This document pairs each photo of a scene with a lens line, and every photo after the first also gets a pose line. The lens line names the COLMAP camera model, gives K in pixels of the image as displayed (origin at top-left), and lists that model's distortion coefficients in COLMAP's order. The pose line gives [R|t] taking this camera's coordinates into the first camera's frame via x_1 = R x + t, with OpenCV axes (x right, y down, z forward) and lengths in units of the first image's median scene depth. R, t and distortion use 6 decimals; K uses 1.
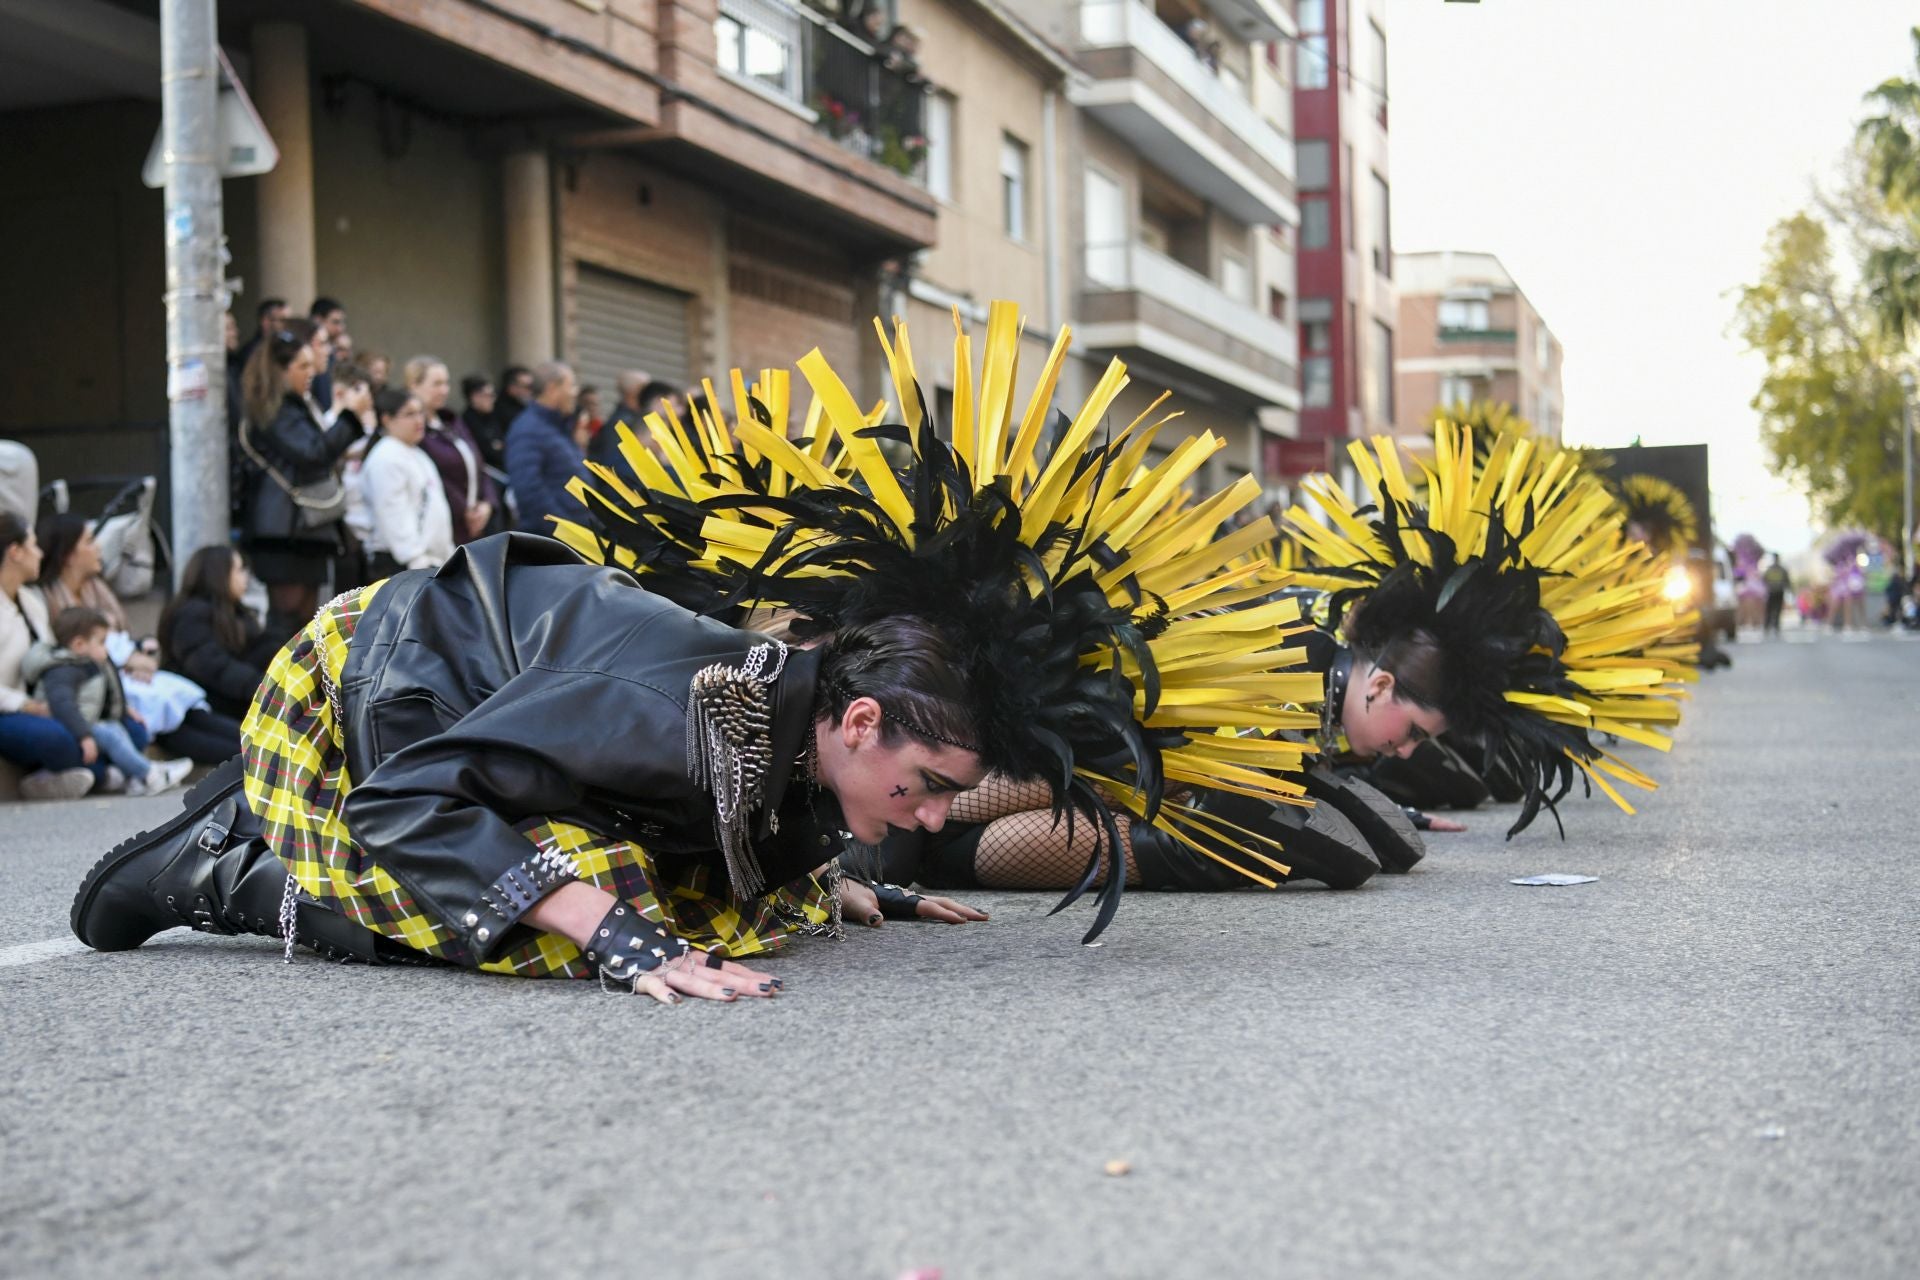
lens RADIAL K [[2400.0, 0, 960.0], [0, 2400.0, 640.0], [0, 0, 1]] dist [-0.058213, 0.053321]
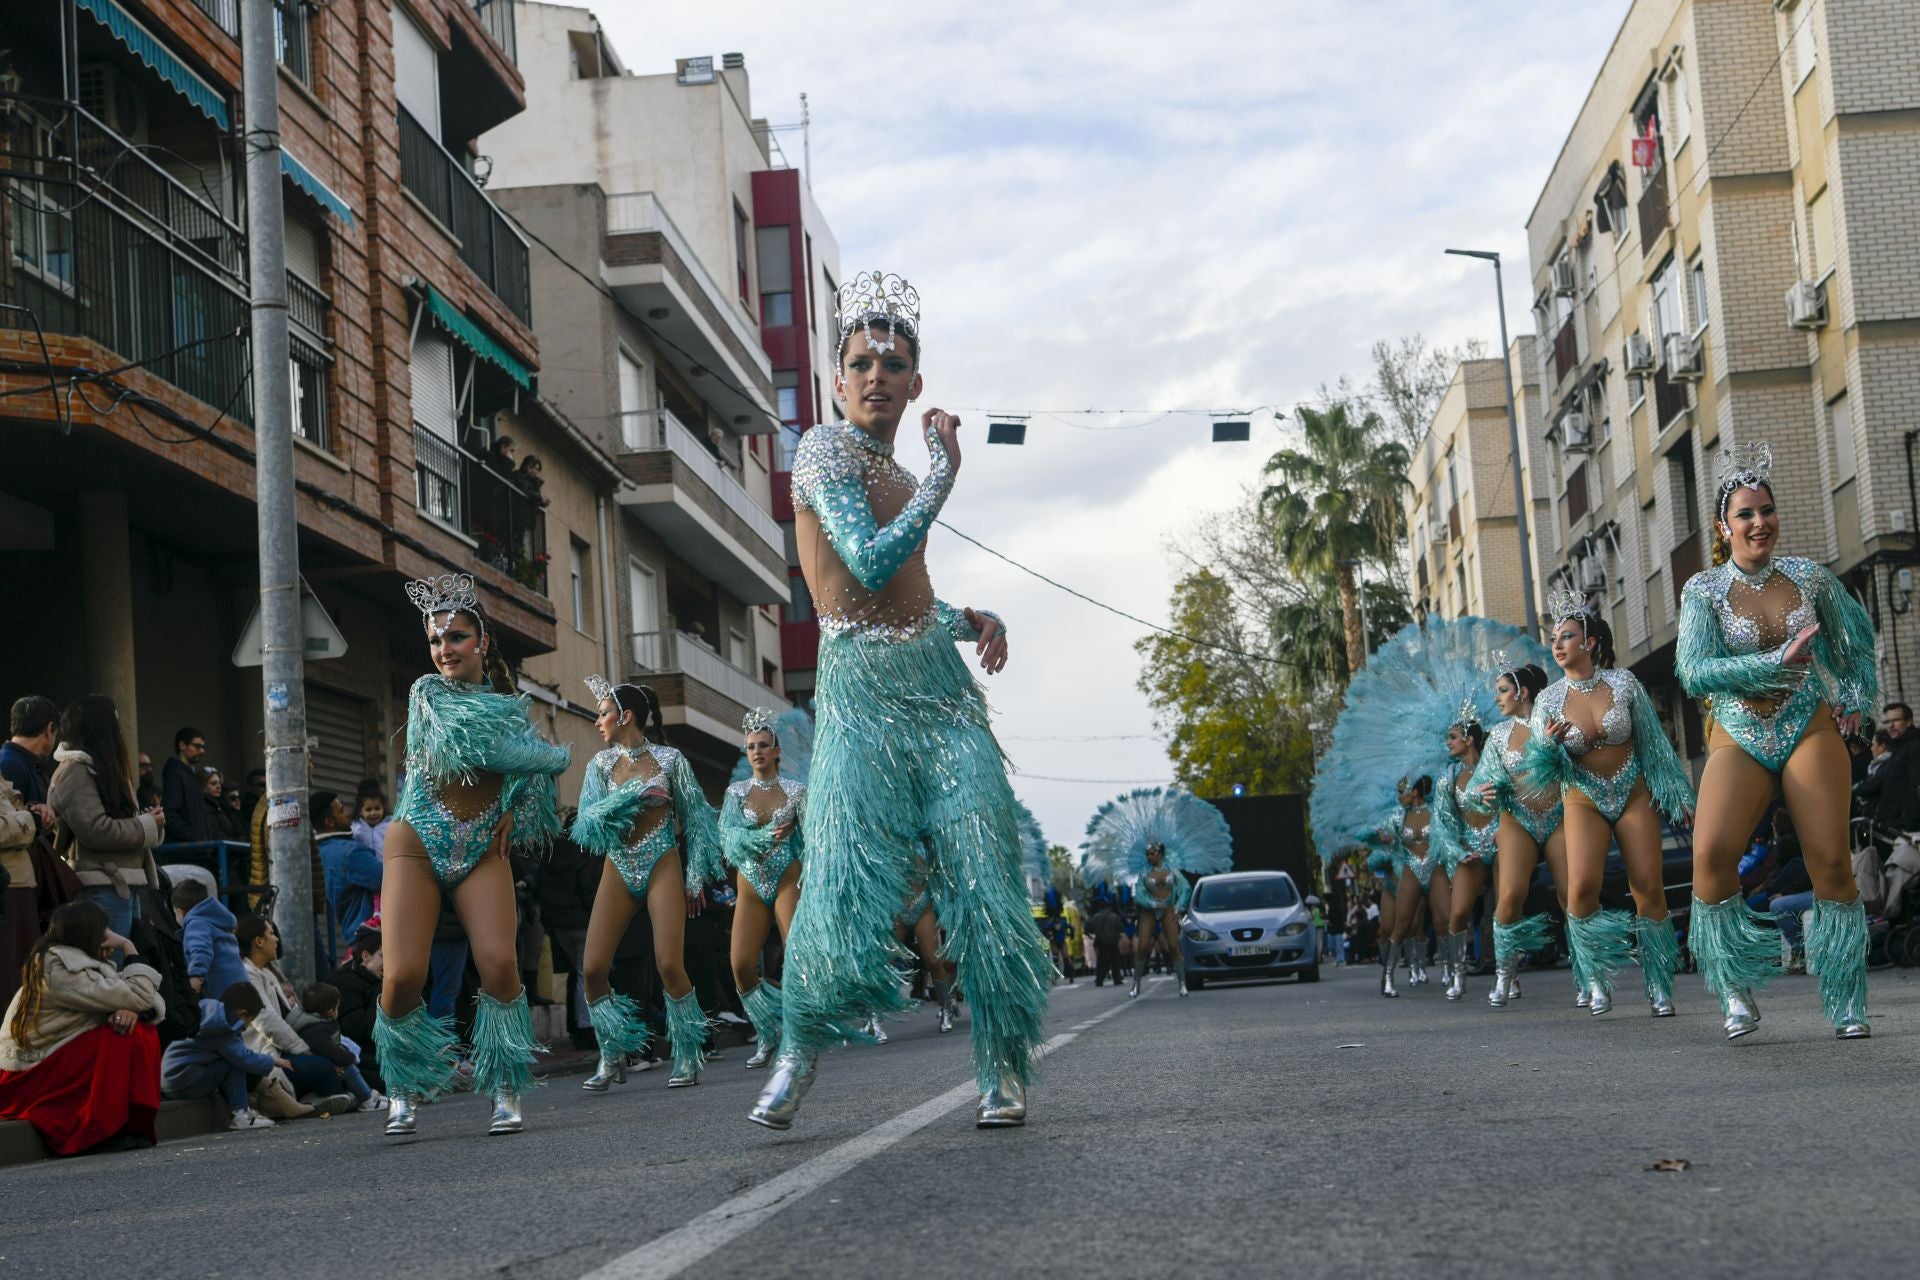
lens RADIAL K [[2692.0, 0, 960.0], [0, 2692.0, 640.0], [0, 0, 1]] dist [-0.018345, -0.007972]
pose [[0.963786, -0.013884, 0.266315, -0.132812], [0.050343, 0.990160, -0.130571, 0.004380], [-0.261882, 0.139249, 0.955001, -0.206631]]
